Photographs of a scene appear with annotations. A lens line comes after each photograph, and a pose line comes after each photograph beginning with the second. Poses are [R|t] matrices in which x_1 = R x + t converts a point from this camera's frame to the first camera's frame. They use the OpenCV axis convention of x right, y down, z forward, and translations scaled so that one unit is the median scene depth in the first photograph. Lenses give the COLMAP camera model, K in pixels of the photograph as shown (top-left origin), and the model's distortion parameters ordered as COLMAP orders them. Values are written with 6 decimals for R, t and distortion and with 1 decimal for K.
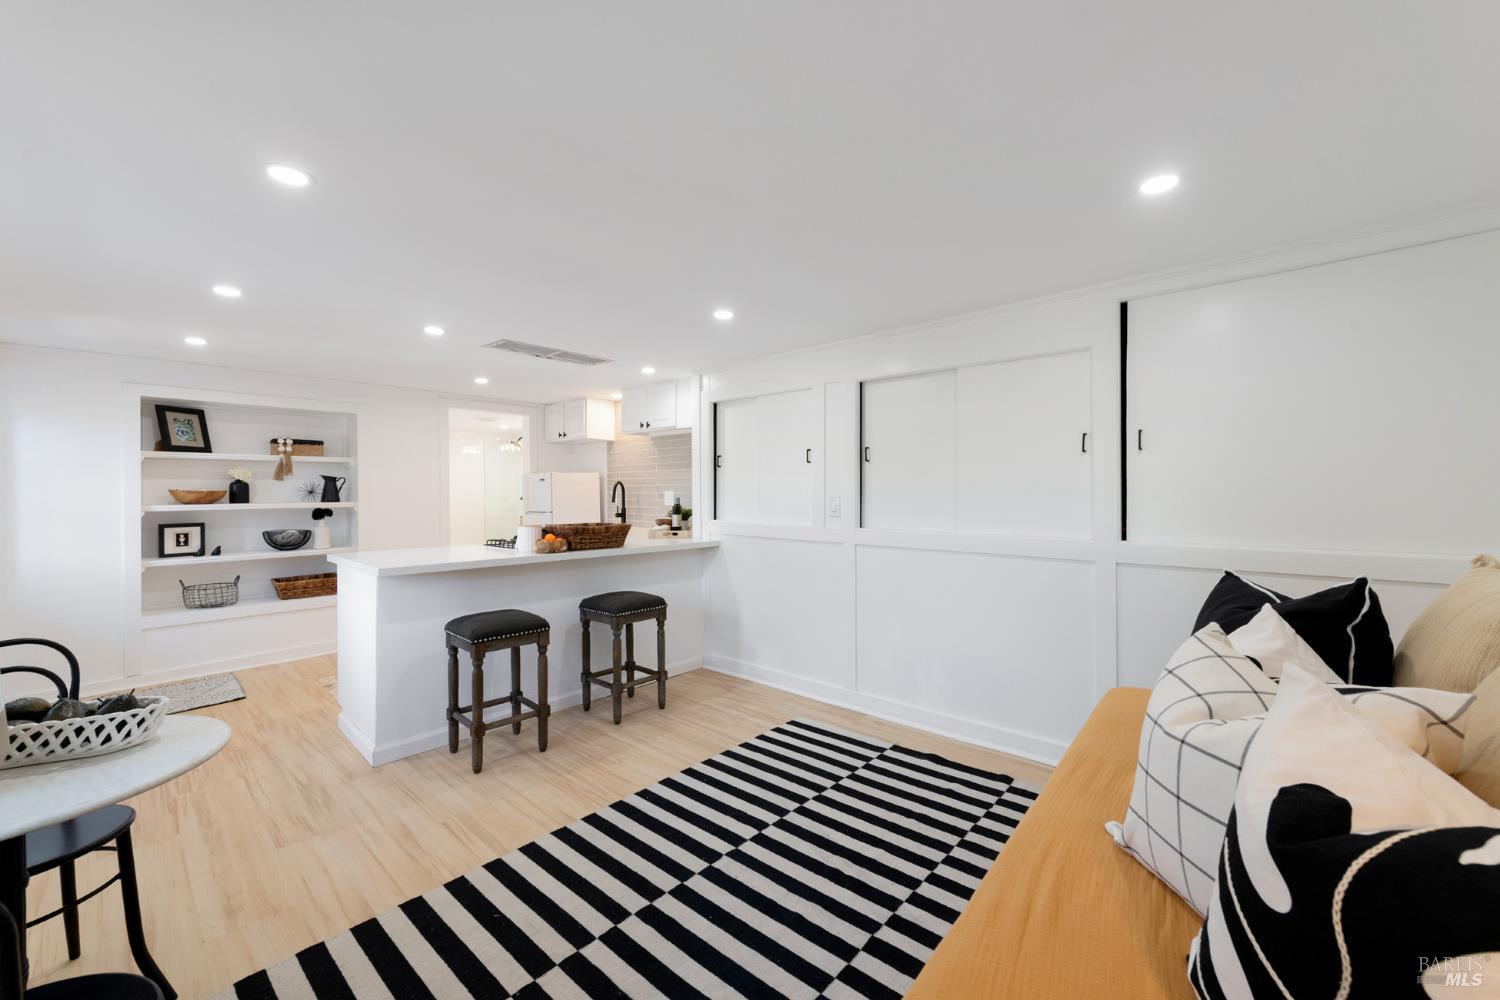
lens RADIAL K [[584.3, 0, 759.8], [0, 584.3, 499.6], [0, 0, 1]] dist [0.000941, -0.003472]
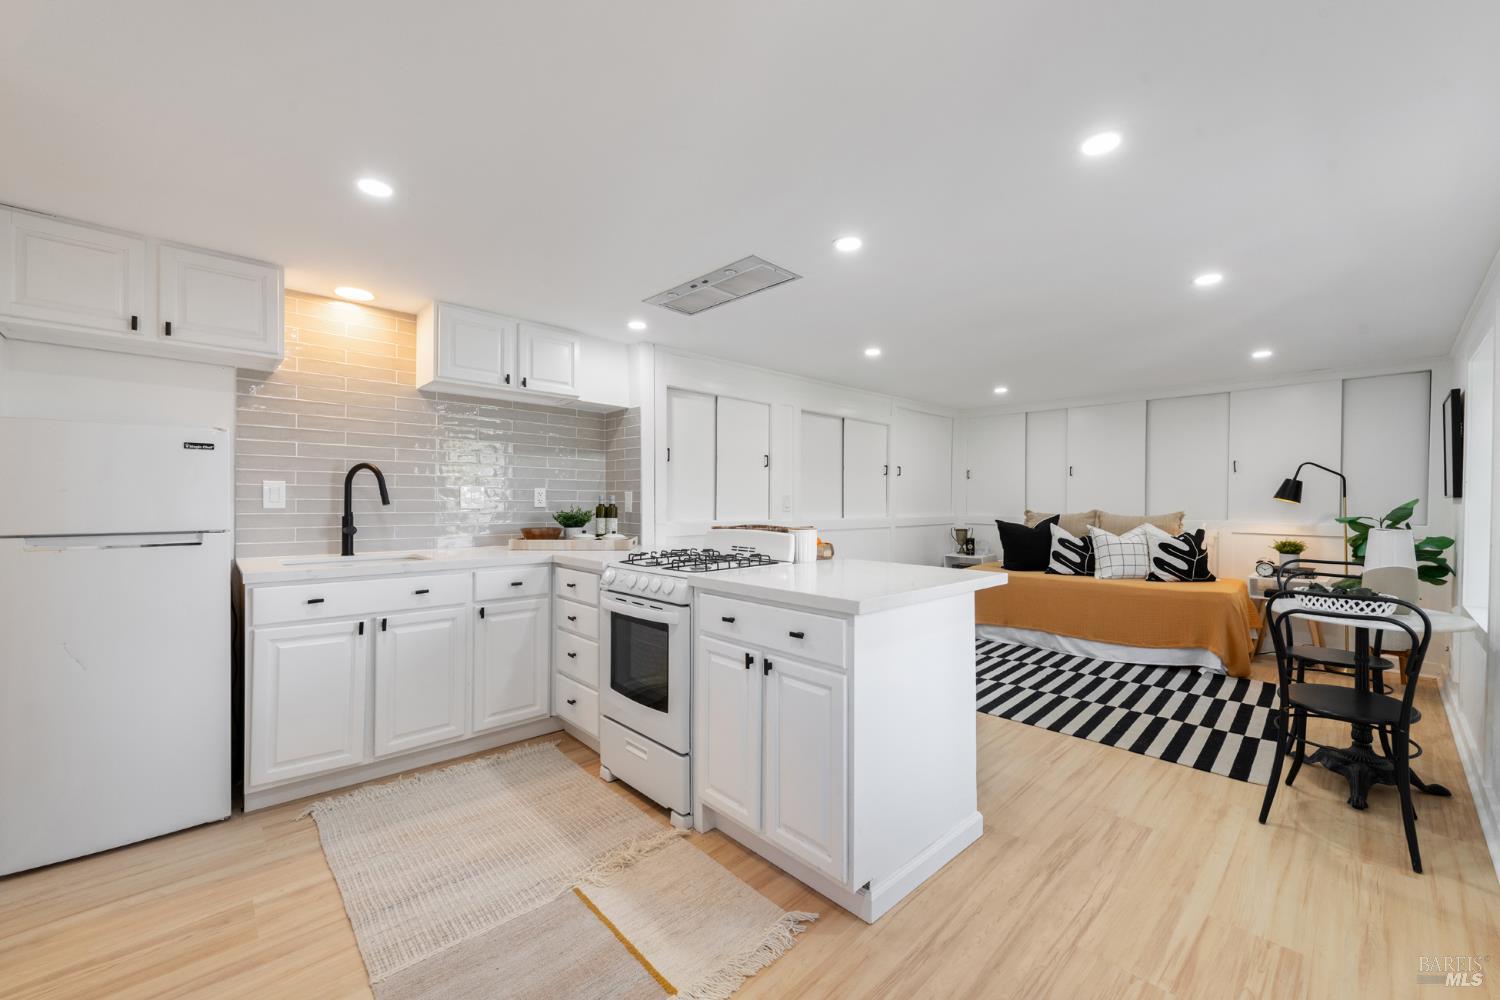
lens RADIAL K [[584.3, 0, 759.8], [0, 584.3, 499.6], [0, 0, 1]] dist [0.000941, -0.003472]
pose [[0.078108, 0.002107, 0.996943, -0.960396], [0.005429, 0.999982, -0.002539, 0.006233], [-0.996930, 0.005611, 0.078095, 0.807049]]
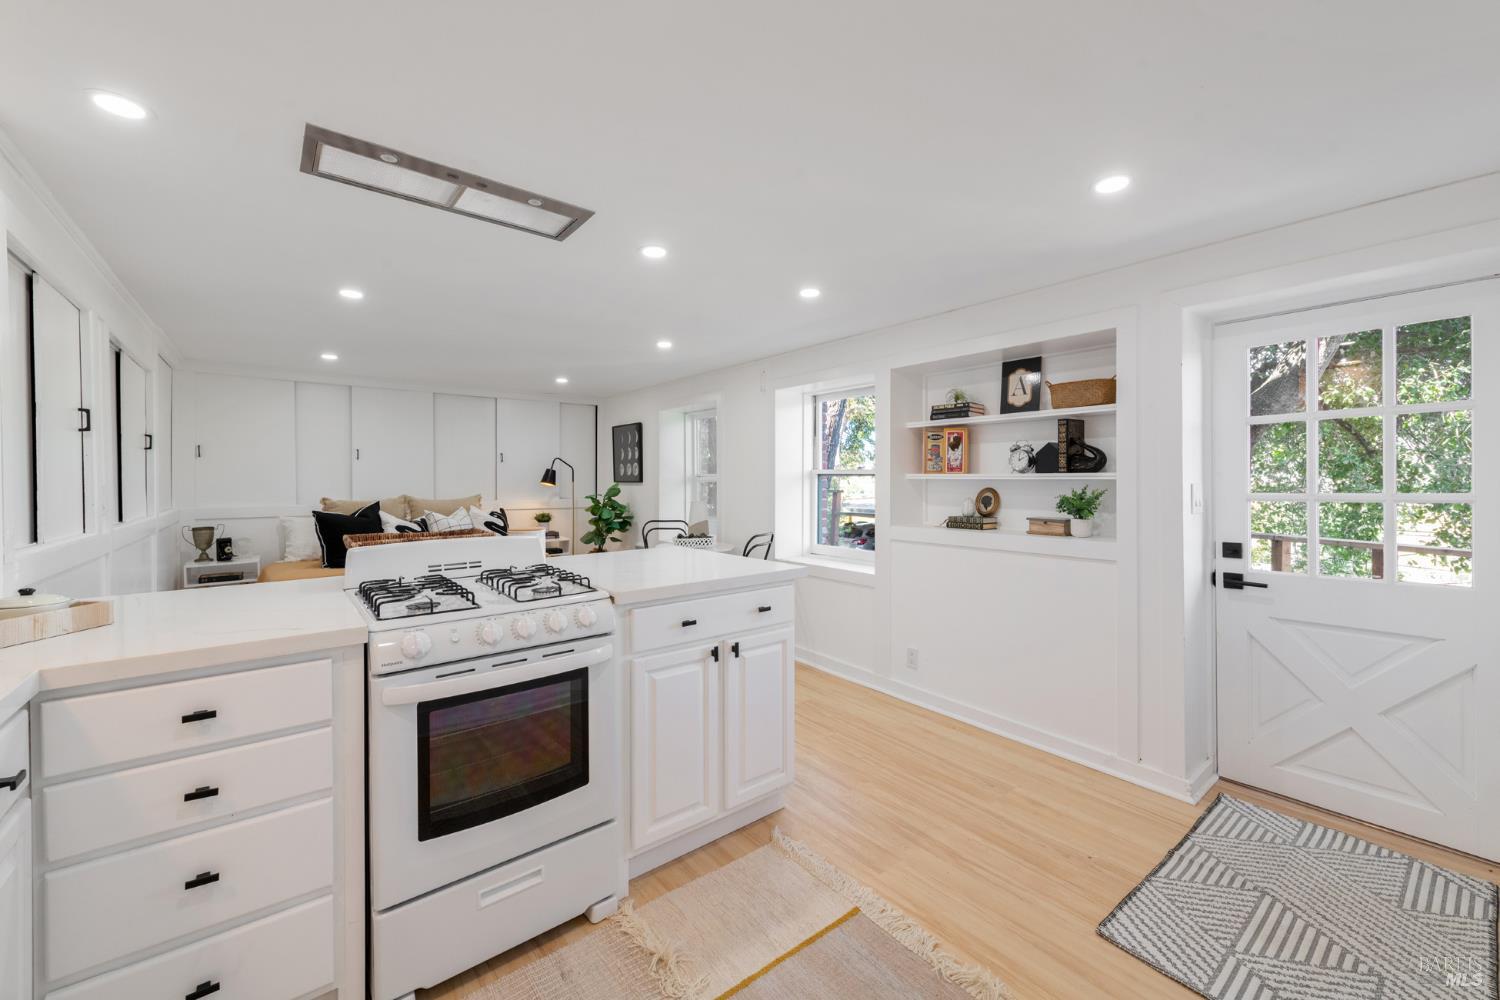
lens RADIAL K [[593.7, 0, 753.7], [0, 593.7, 481.2], [0, 0, 1]] dist [-0.000884, -0.000091]
pose [[-0.986168, 0.002780, 0.165724, -0.615407], [0.005198, 0.999886, 0.014158, -0.014200], [-0.165665, 0.014823, -0.986071, 1.314237]]
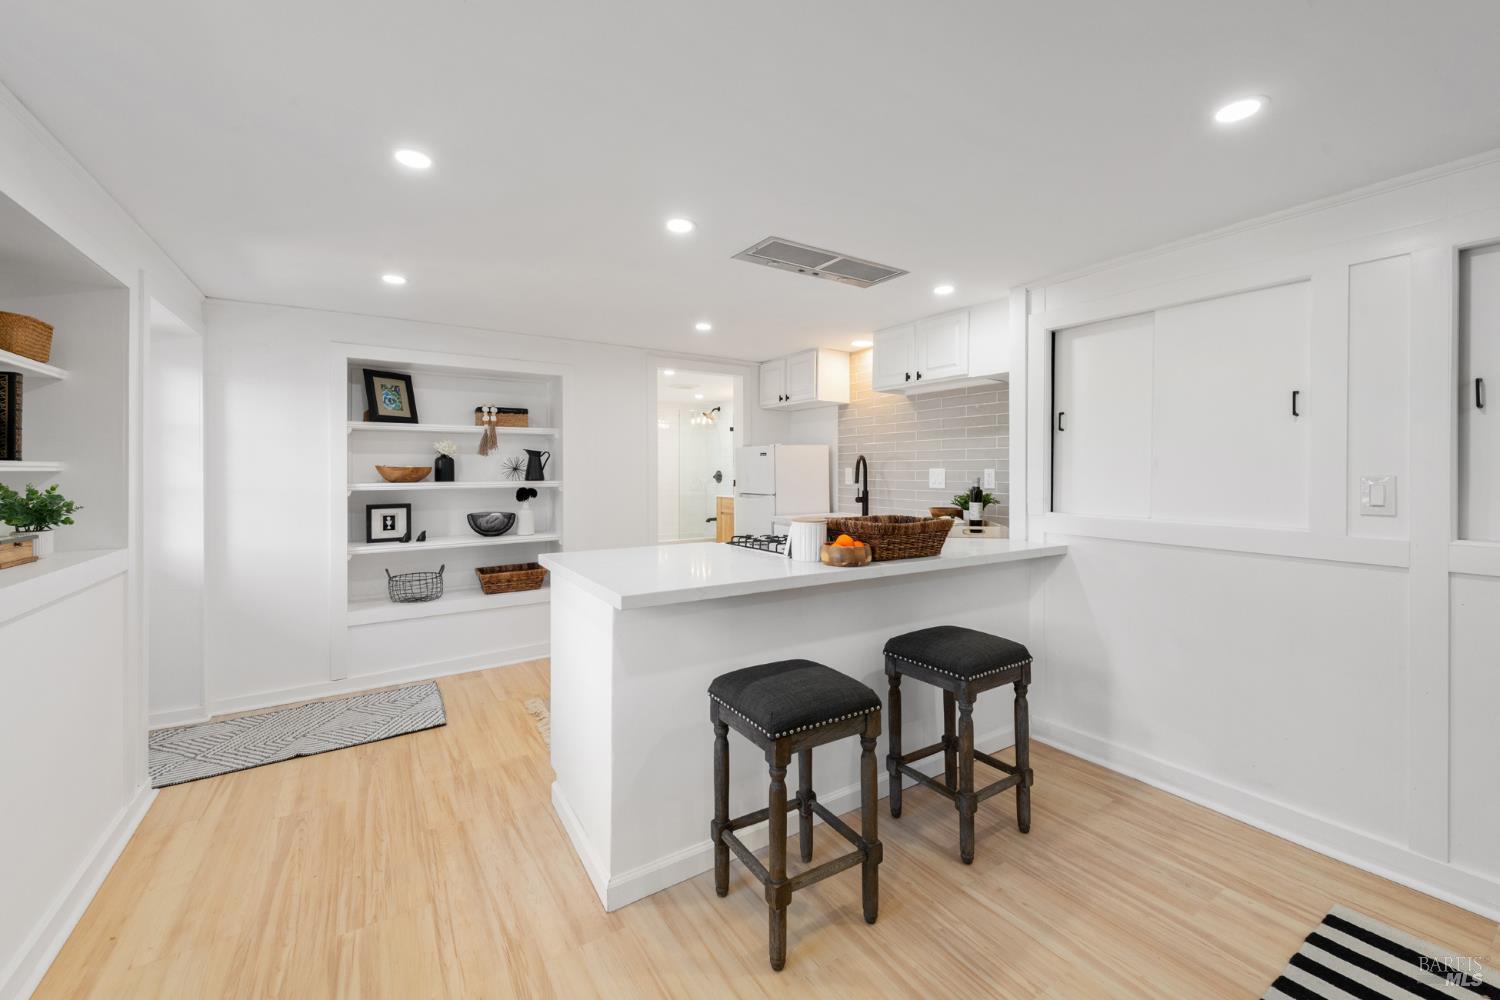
lens RADIAL K [[593.7, 0, 753.7], [0, 593.7, 481.2], [0, 0, 1]] dist [-0.000884, -0.000091]
pose [[0.964923, 0.006487, -0.262453, -0.229244], [-0.005134, 0.999970, 0.005841, -0.001841], [0.262483, -0.004288, 0.964927, 0.284816]]
